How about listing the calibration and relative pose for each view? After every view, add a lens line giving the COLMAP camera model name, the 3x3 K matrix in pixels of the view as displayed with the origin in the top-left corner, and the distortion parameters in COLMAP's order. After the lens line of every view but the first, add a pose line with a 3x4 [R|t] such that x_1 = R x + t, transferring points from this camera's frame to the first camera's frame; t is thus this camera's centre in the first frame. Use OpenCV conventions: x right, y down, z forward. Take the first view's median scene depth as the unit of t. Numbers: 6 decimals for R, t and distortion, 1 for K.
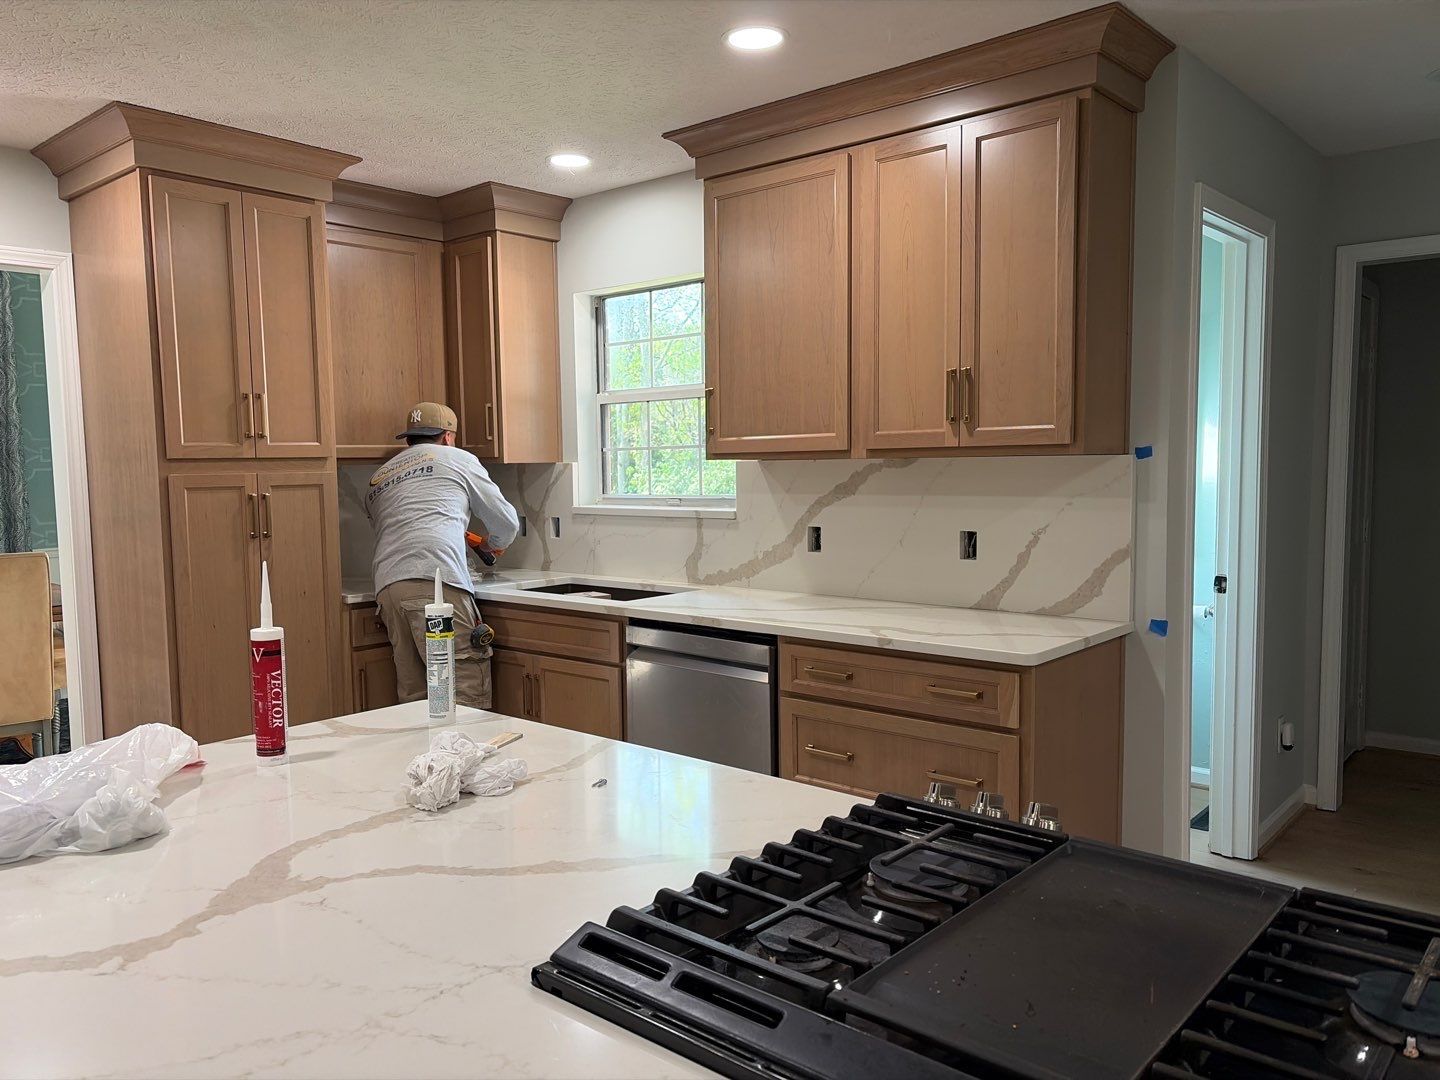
lens RADIAL K [[1079.4, 0, 709.4], [0, 1079.4, 556.0], [0, 0, 1]] dist [0.050901, -0.049767]
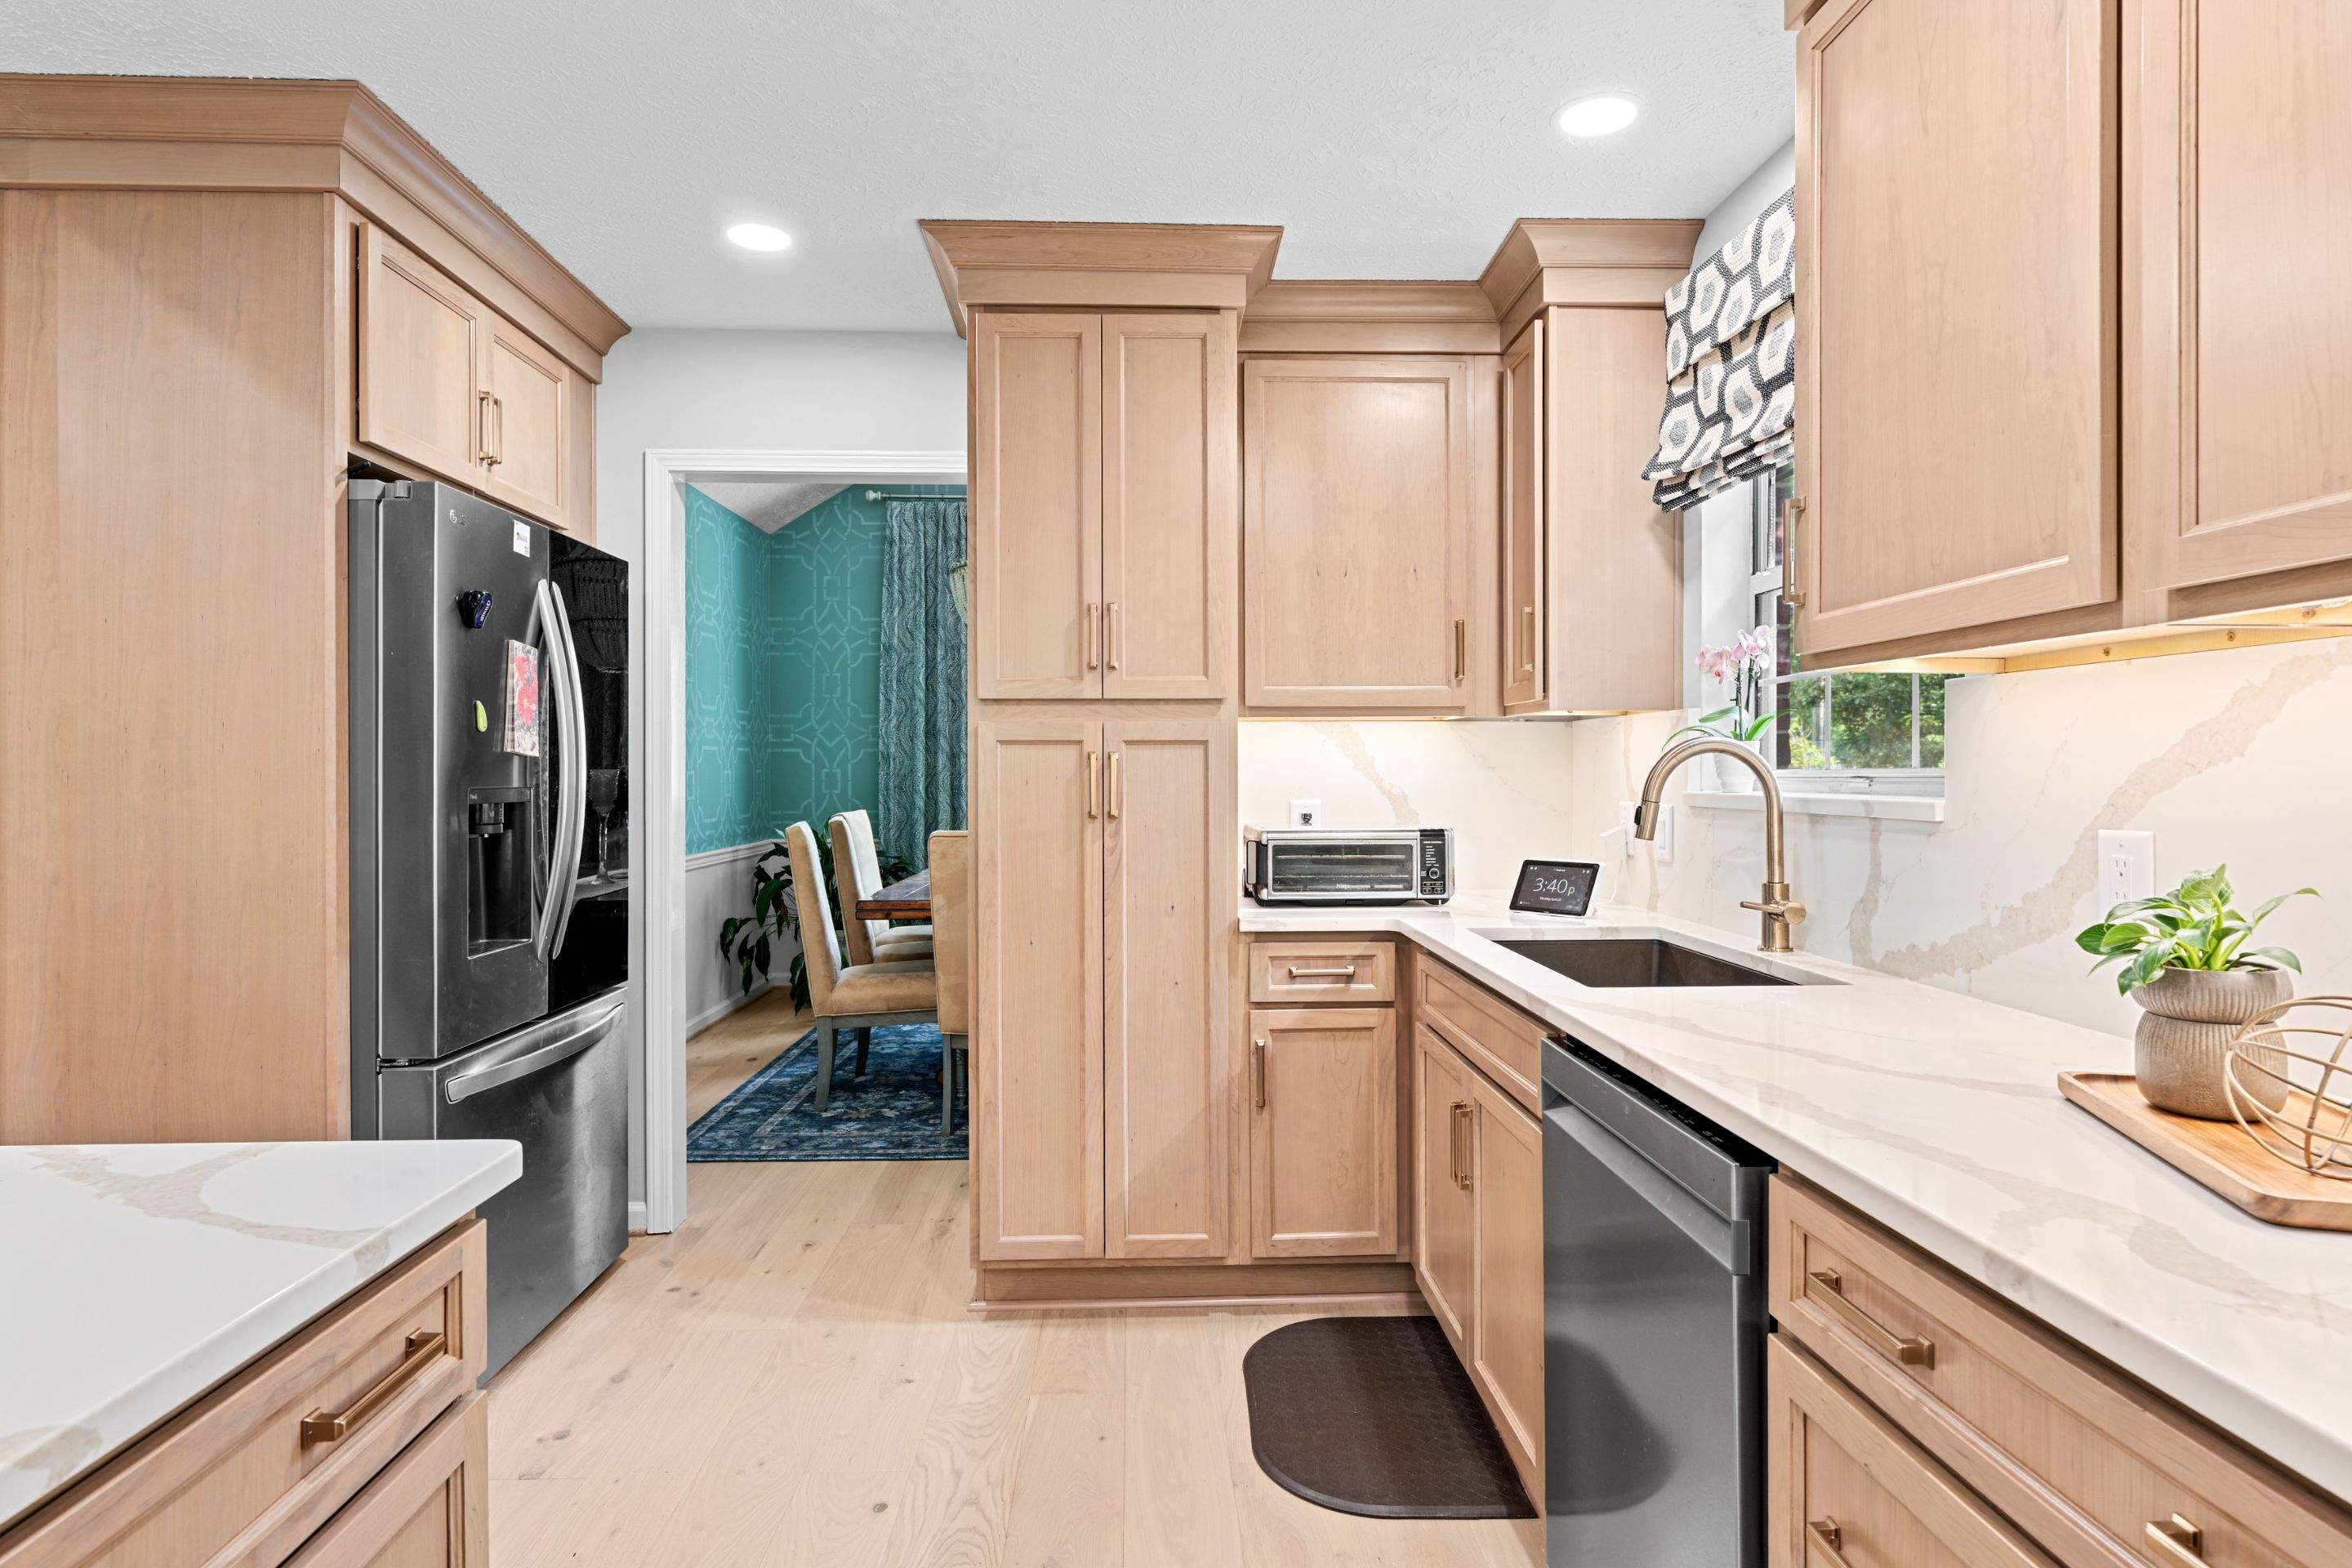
lens RADIAL K [[1283.6, 0, 1182.7], [0, 1283.6, 772.7], [0, 0, 1]] dist [-0.003590, 0.002347]
pose [[0.690603, 0.013914, -0.723100, 0.234817], [-0.071641, 0.996214, -0.049253, -0.010841], [0.719677, 0.085818, 0.688985, 0.600686]]
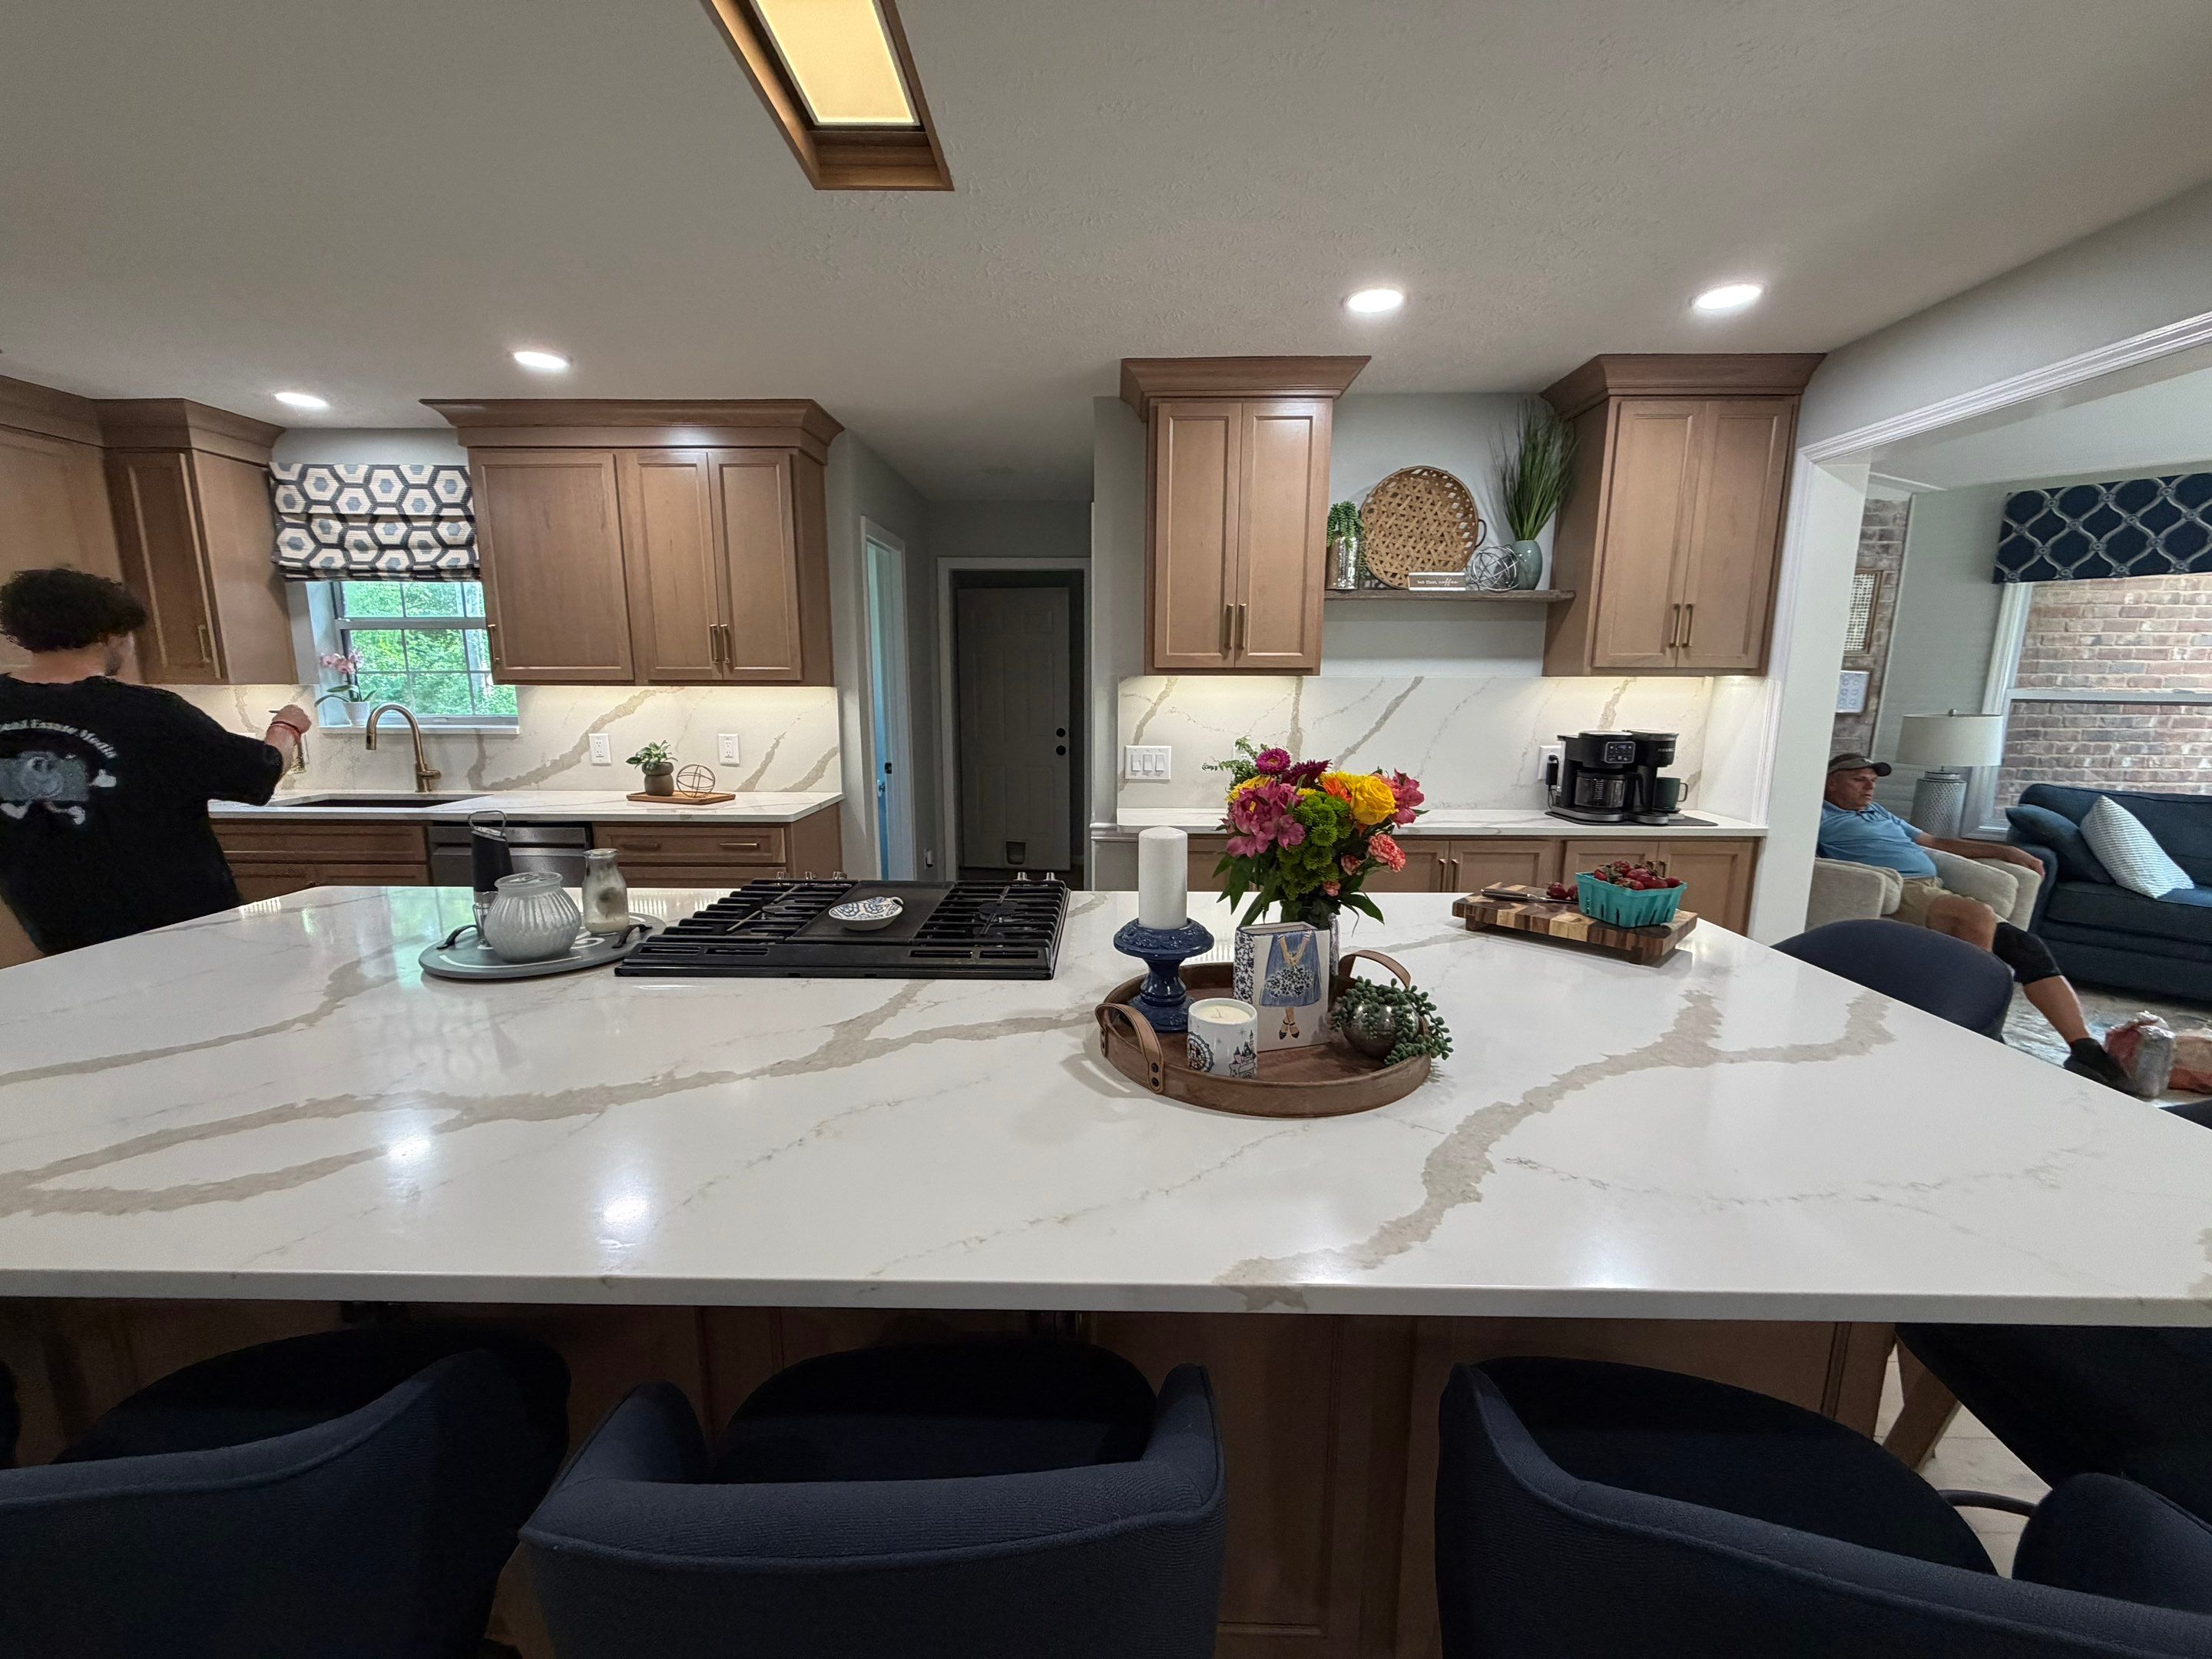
lens RADIAL K [[882.0, 0, 1098.7], [0, 882.0, 831.7], [0, 0, 1]] dist [0.000118, 0.000386]
pose [[0.763026, -0.095580, 0.639262, -0.162322], [0.043968, 0.994391, 0.096198, 0.010010], [-0.644871, -0.045294, 0.762948, -0.236236]]
